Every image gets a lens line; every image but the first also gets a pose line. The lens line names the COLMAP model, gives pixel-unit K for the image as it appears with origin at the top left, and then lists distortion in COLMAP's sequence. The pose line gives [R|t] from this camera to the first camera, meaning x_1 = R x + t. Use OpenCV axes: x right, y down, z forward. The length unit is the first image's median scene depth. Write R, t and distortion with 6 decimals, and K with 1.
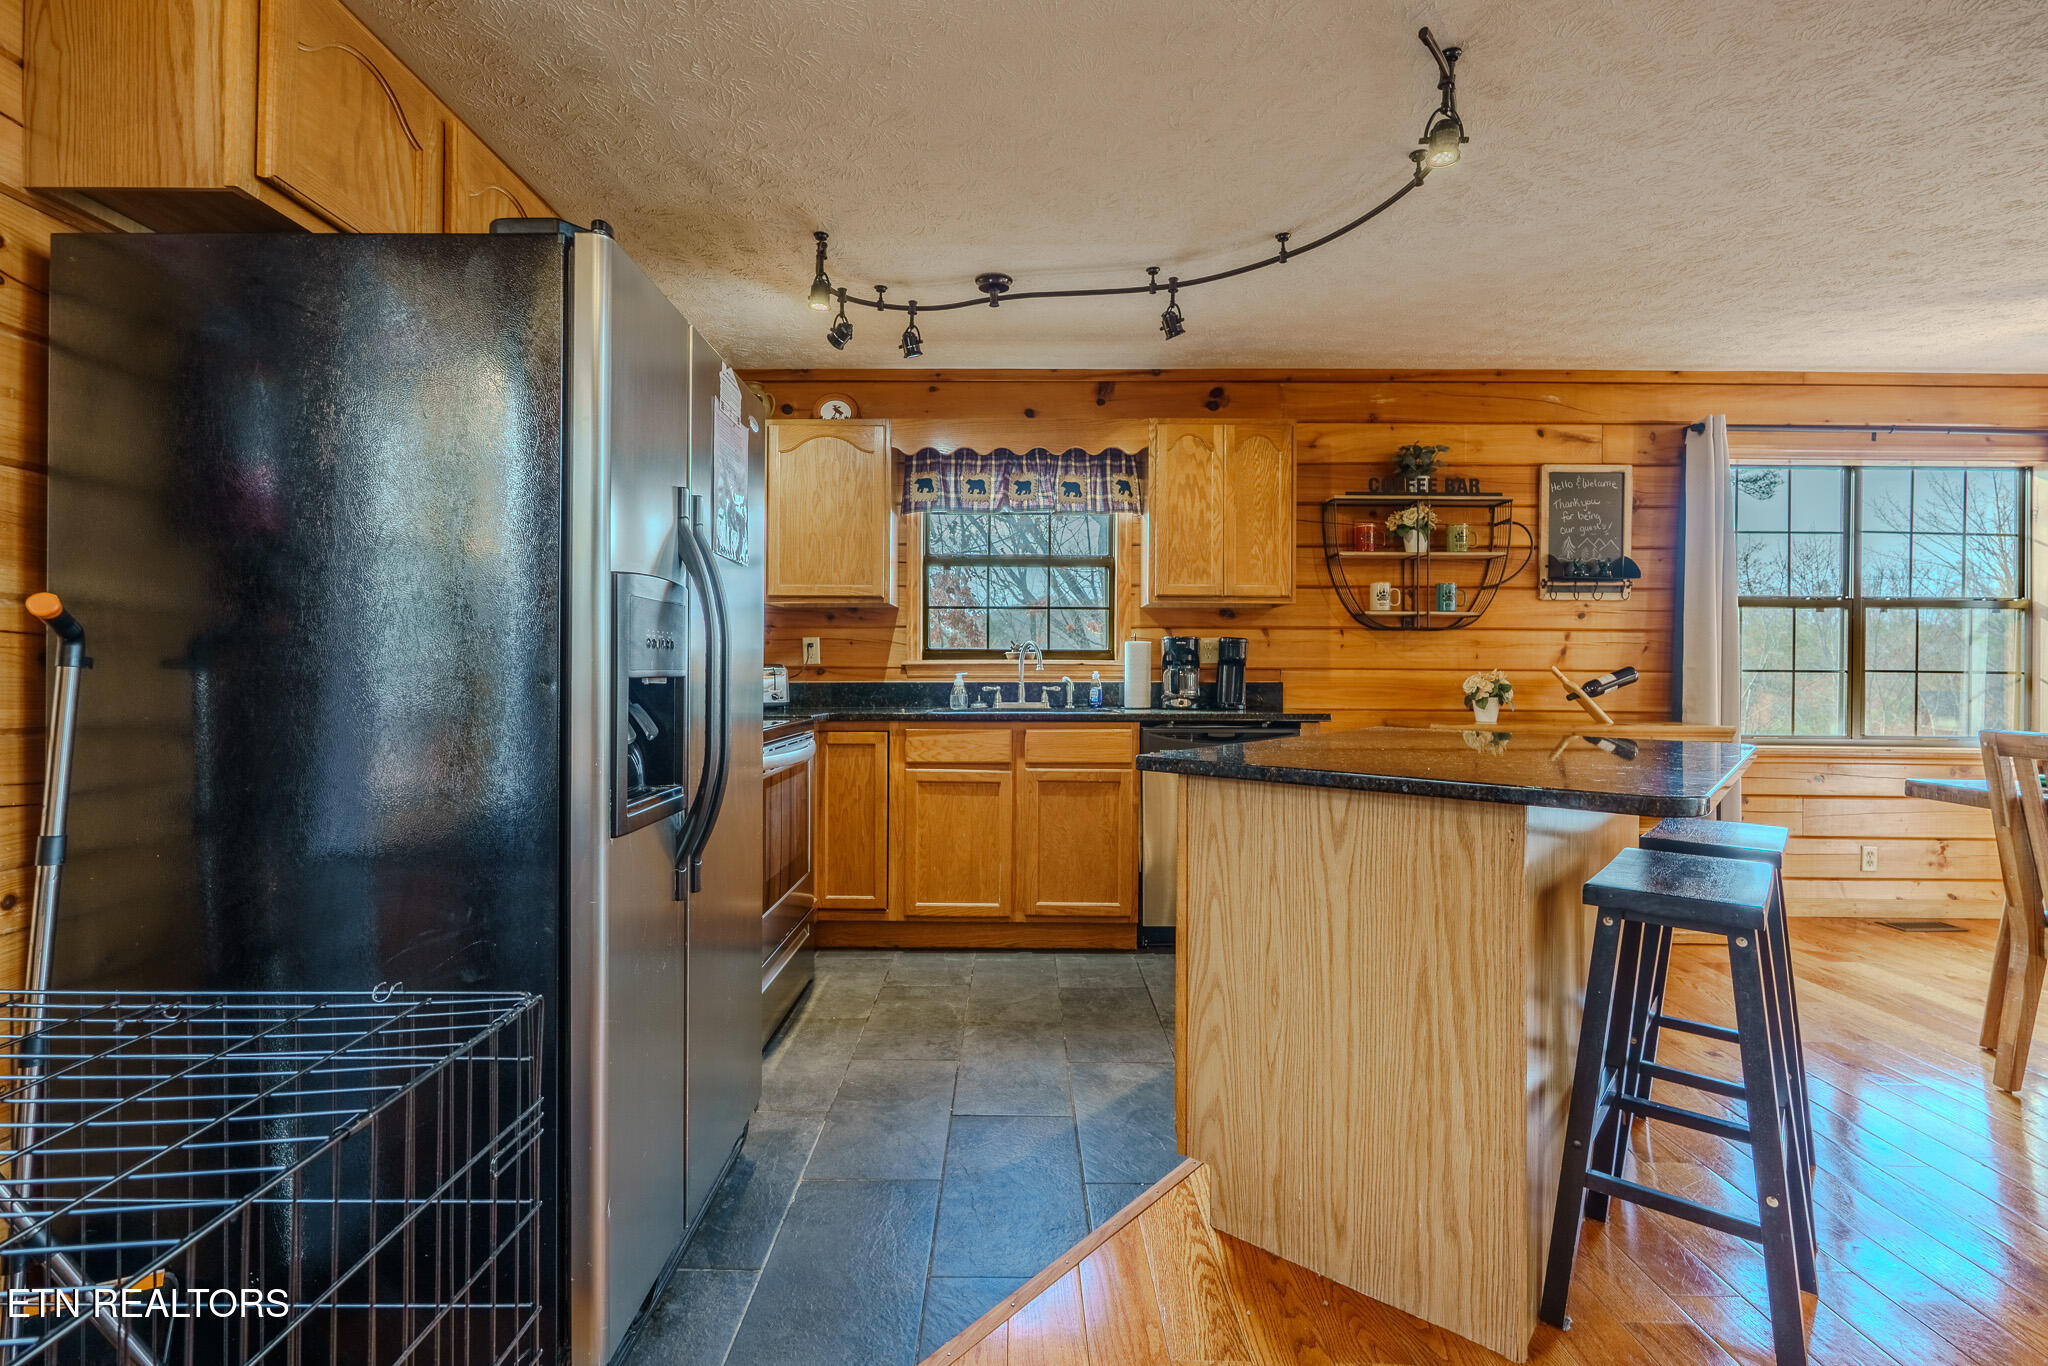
lens RADIAL K [[908.9, 0, 1021.6], [0, 908.9, 668.4], [0, 0, 1]] dist [-0.004838, 0.000856]
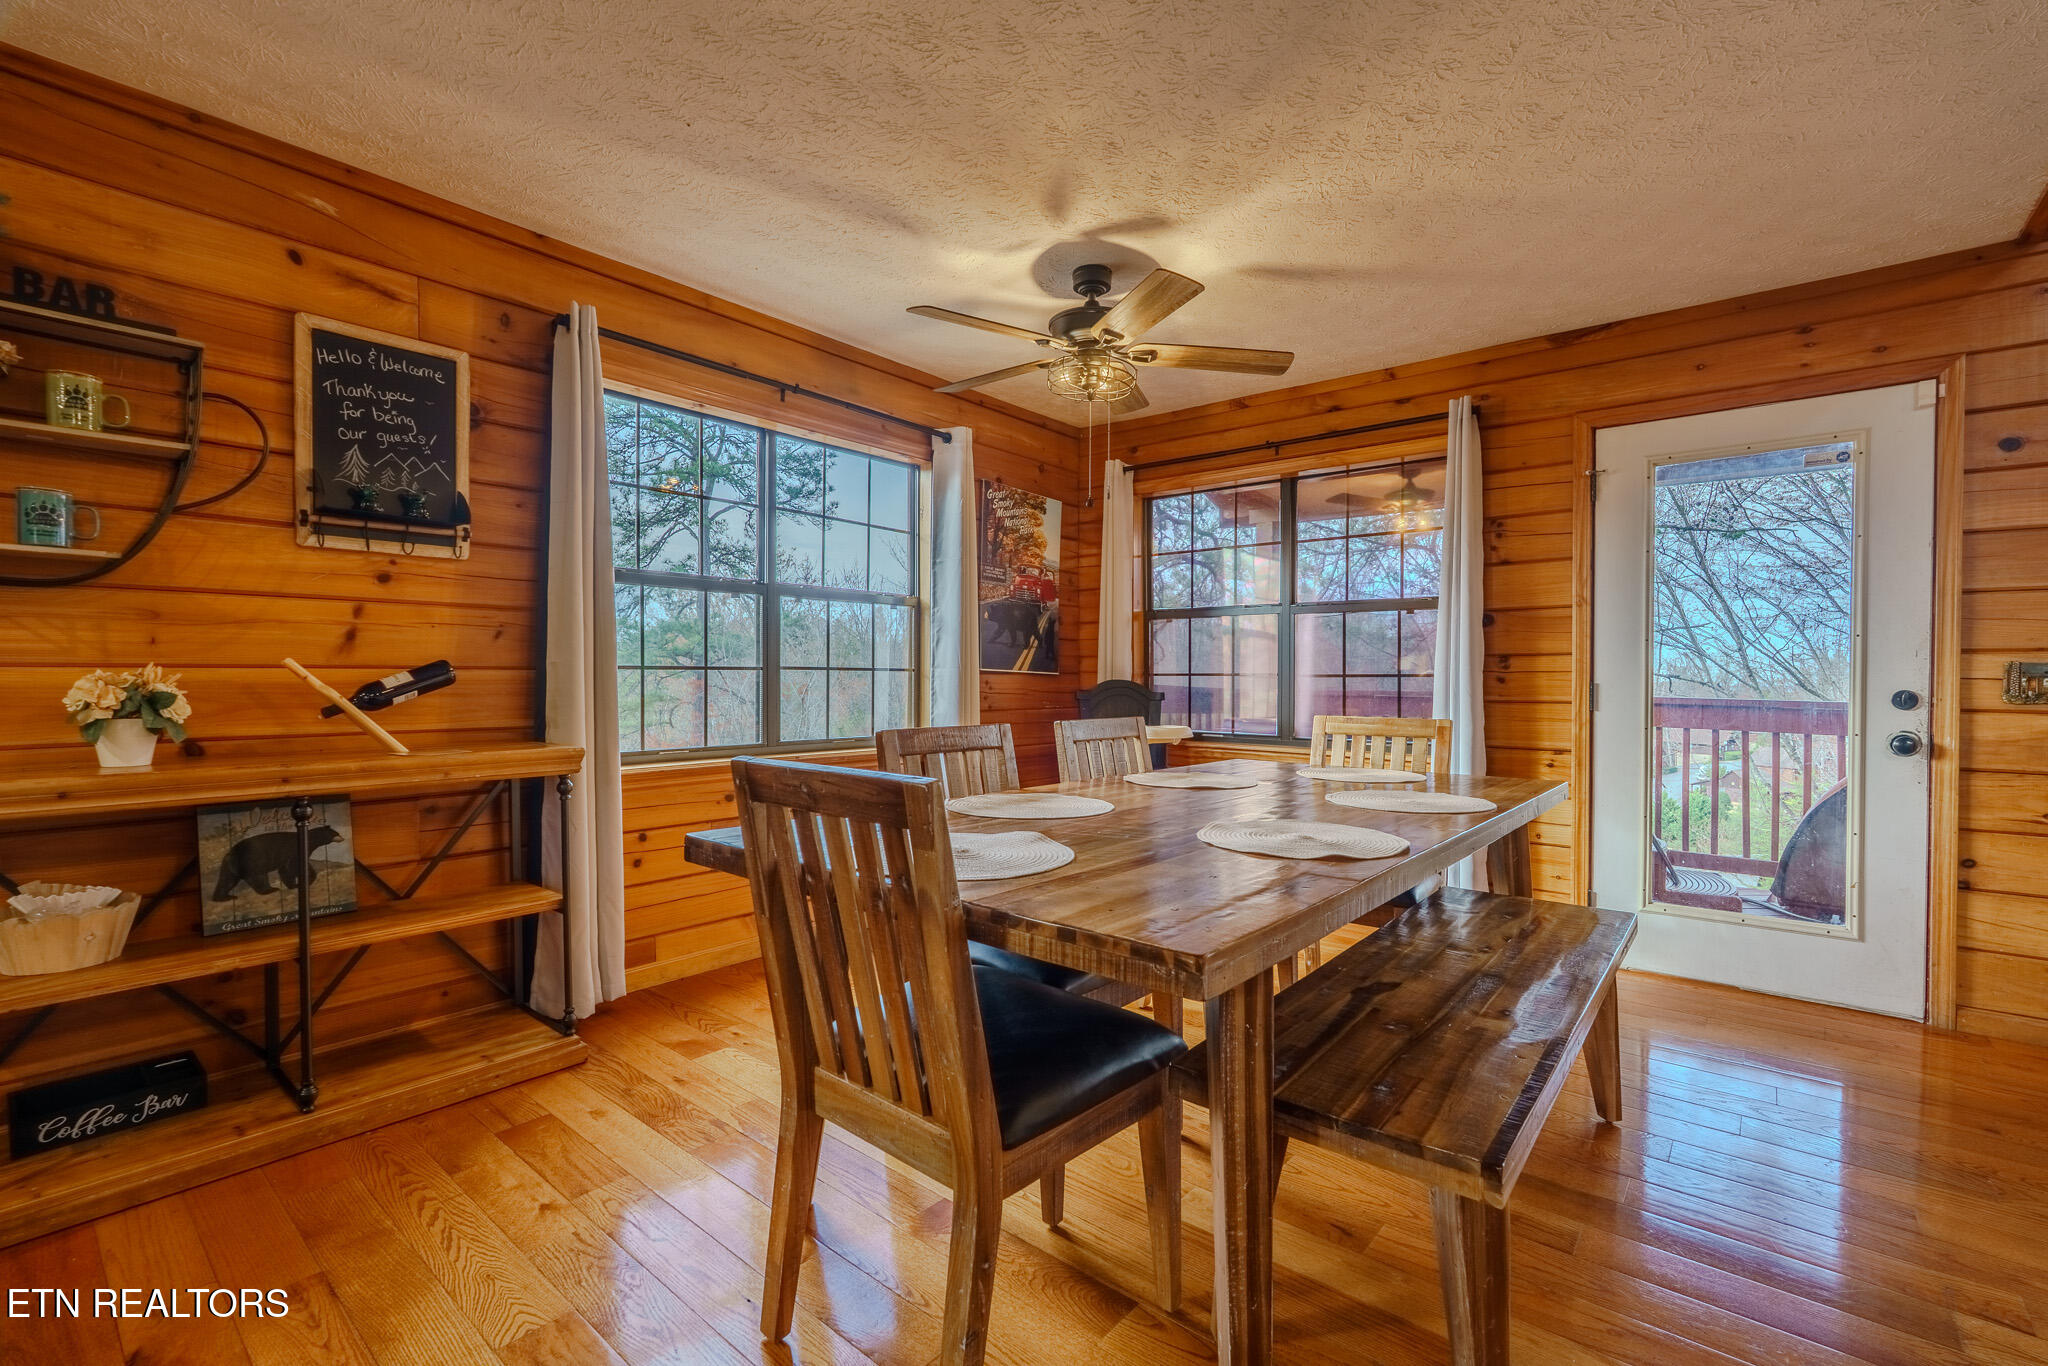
lens RADIAL K [[908.9, 0, 1009.3], [0, 908.9, 691.2], [0, 0, 1]] dist [-0.004838, 0.000856]
pose [[0.650572, -0.018150, 0.759227, 0.437290], [0.000473, 0.999724, 0.023495, 0.004818], [-0.759444, -0.014926, 0.650401, 0.281177]]
